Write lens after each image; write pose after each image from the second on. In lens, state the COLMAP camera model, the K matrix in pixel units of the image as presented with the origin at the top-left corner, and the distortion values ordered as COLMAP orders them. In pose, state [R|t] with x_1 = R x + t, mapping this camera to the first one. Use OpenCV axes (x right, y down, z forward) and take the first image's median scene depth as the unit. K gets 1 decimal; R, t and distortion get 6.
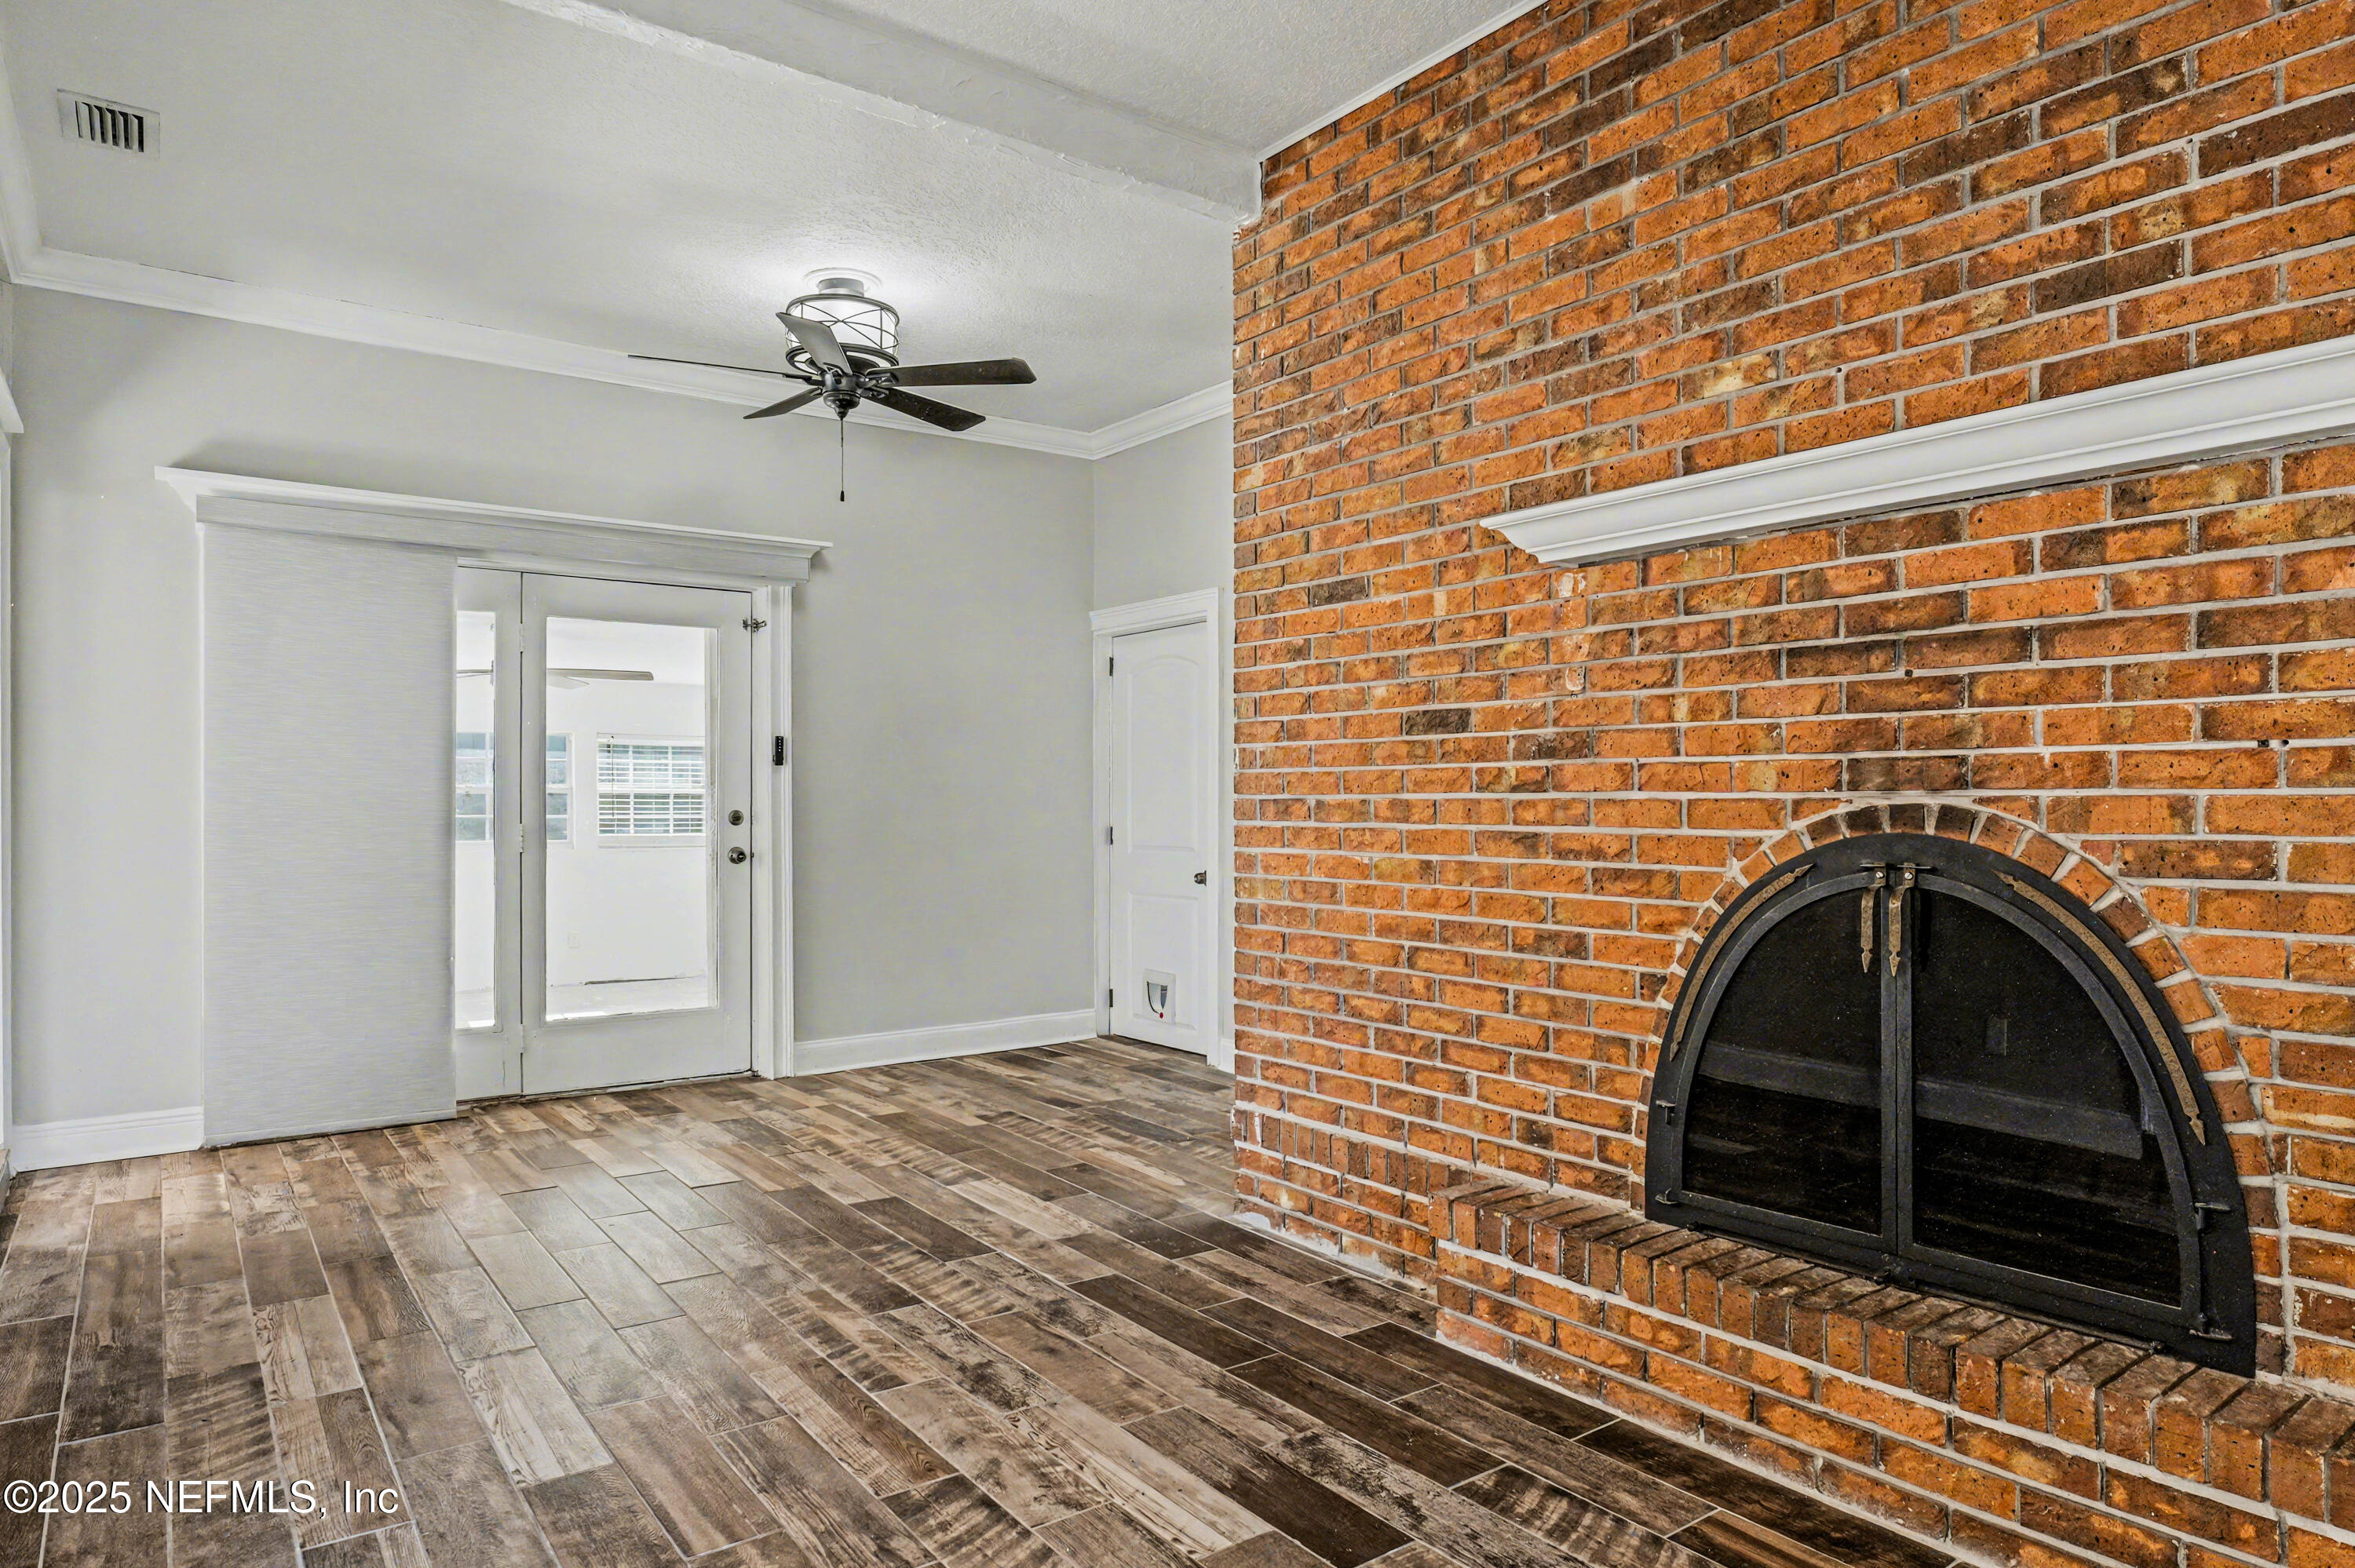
lens RADIAL K [[1413.4, 0, 1177.5], [0, 1413.4, 784.0], [0, 0, 1]] dist [-0.011552, 0.002880]
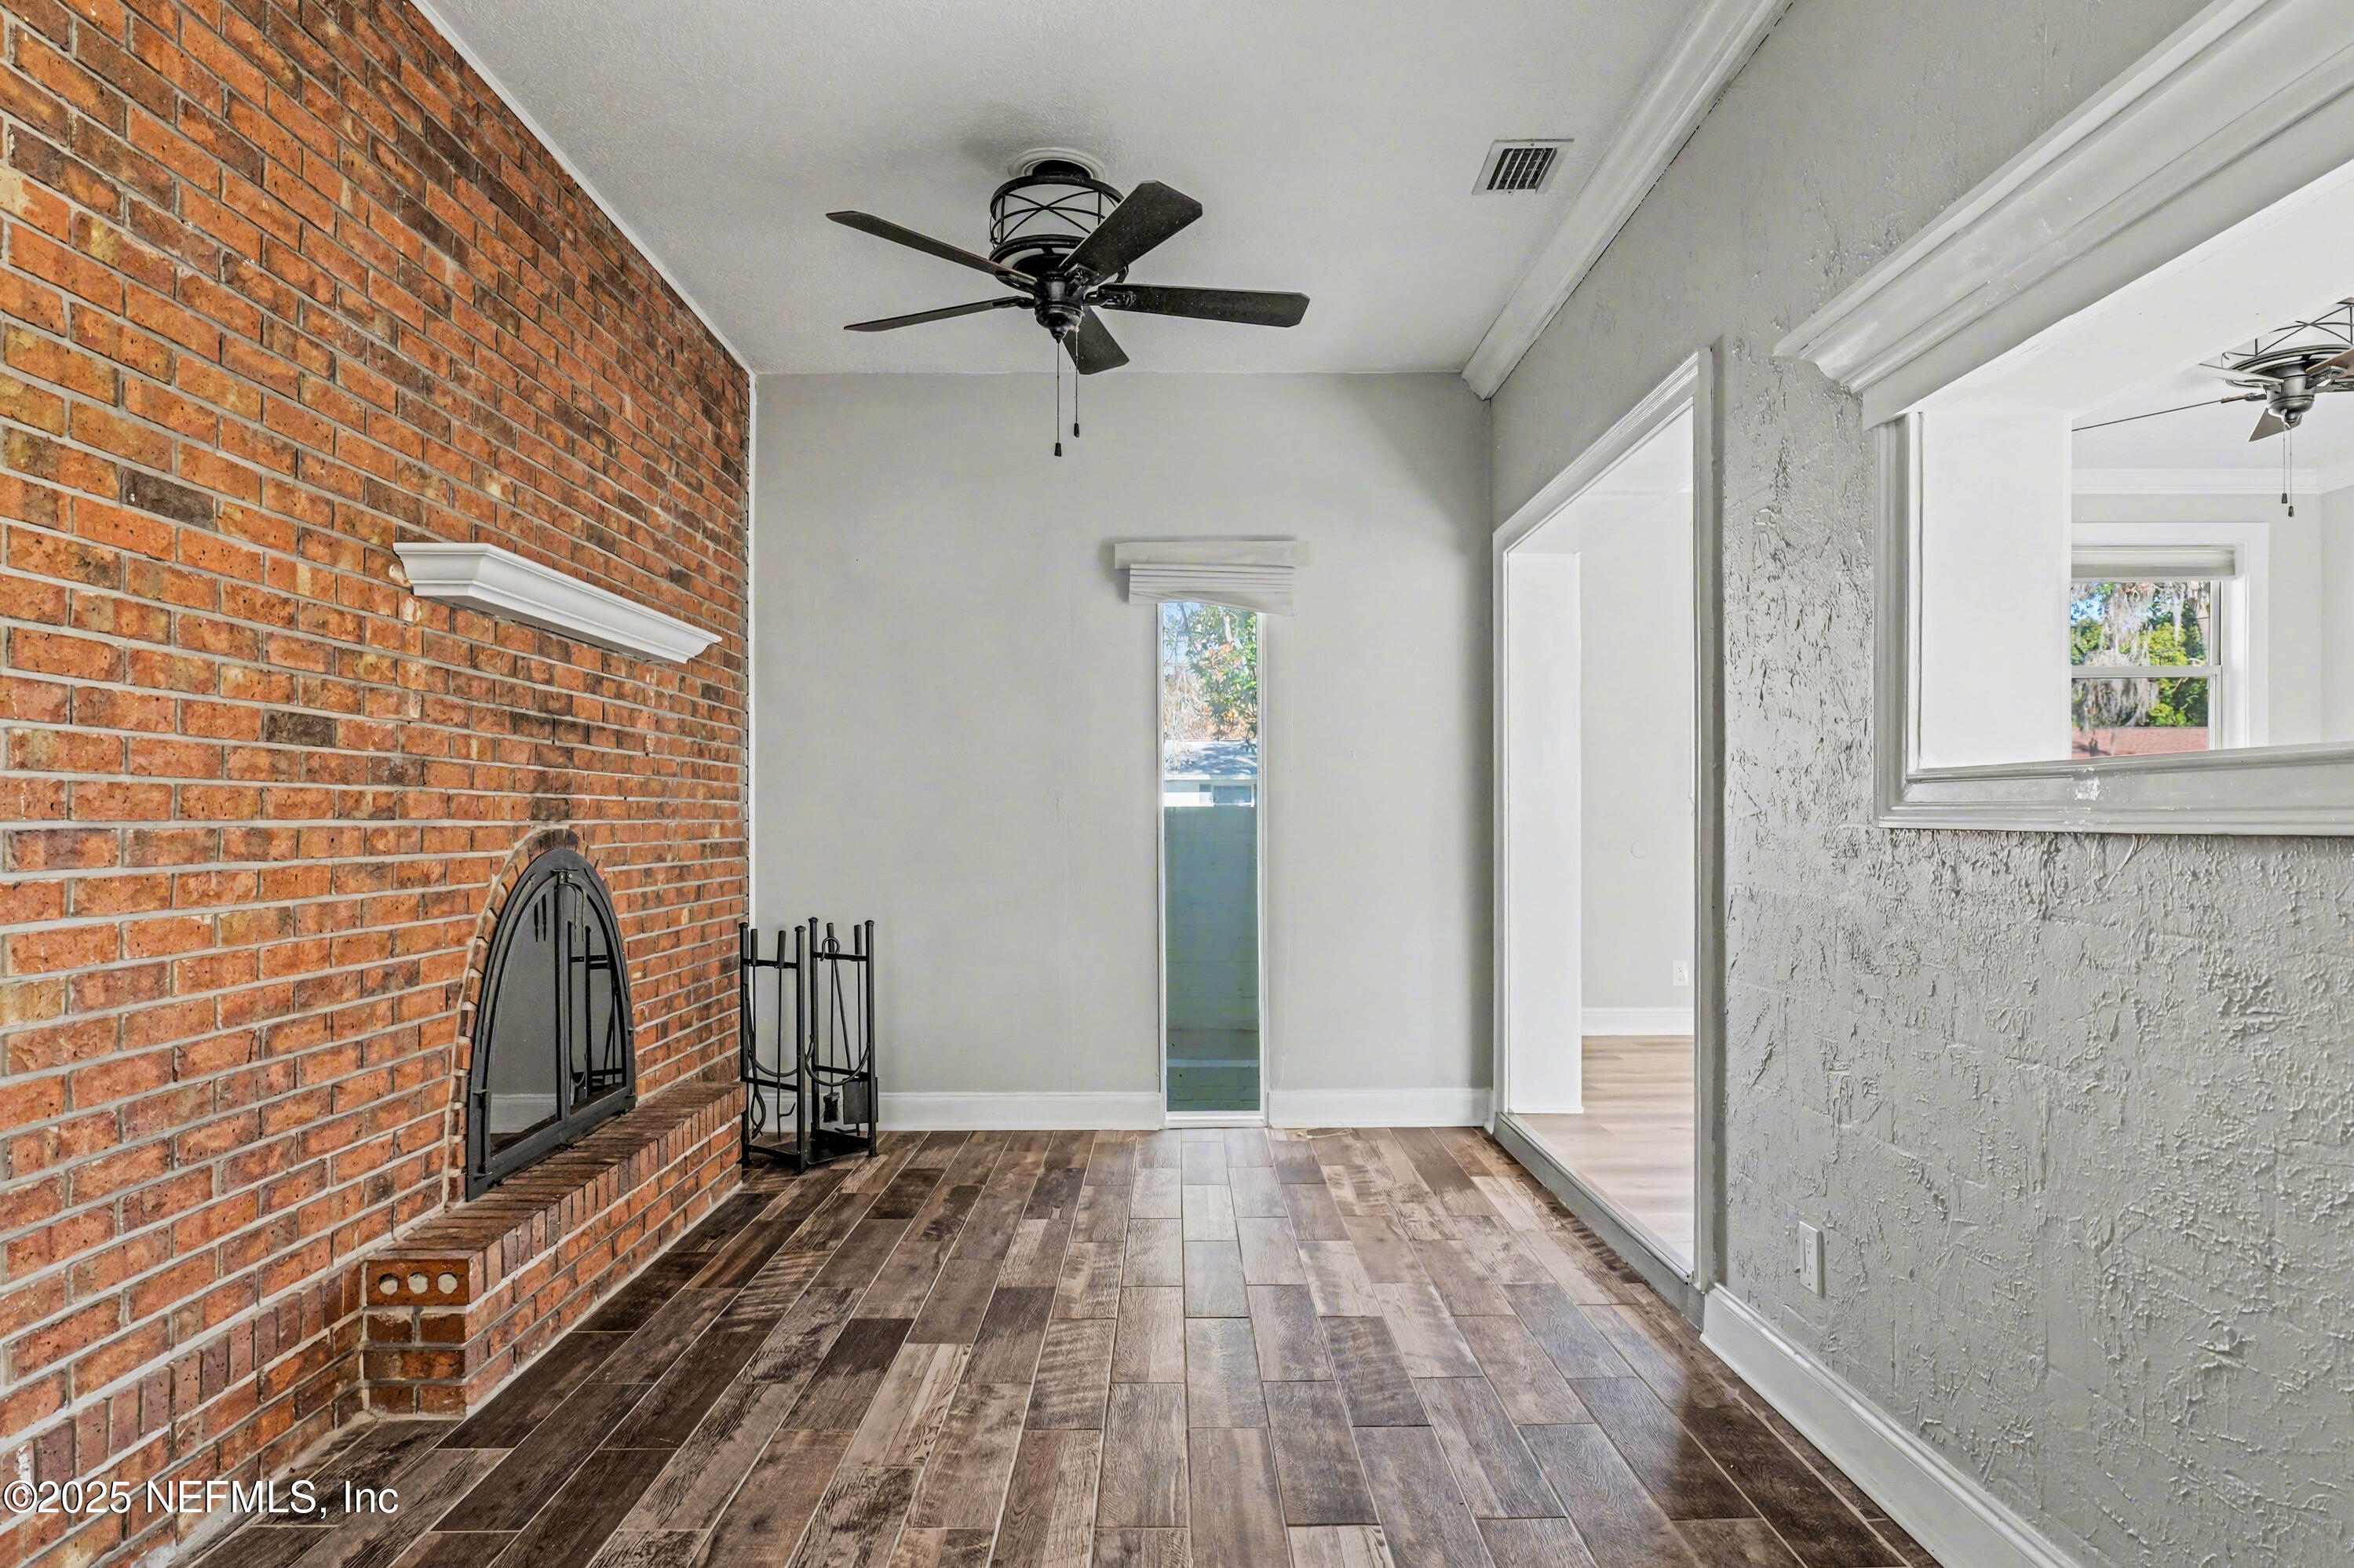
lens RADIAL K [[1412.9, 0, 1177.0], [0, 1412.9, 784.0], [0, 0, 1]] dist [-0.011552, 0.002880]
pose [[-0.807552, 0.018249, 0.589514, -0.707347], [-0.003418, 0.999360, -0.035617, 0.013365], [-0.589787, -0.030778, -0.806972, 1.420704]]
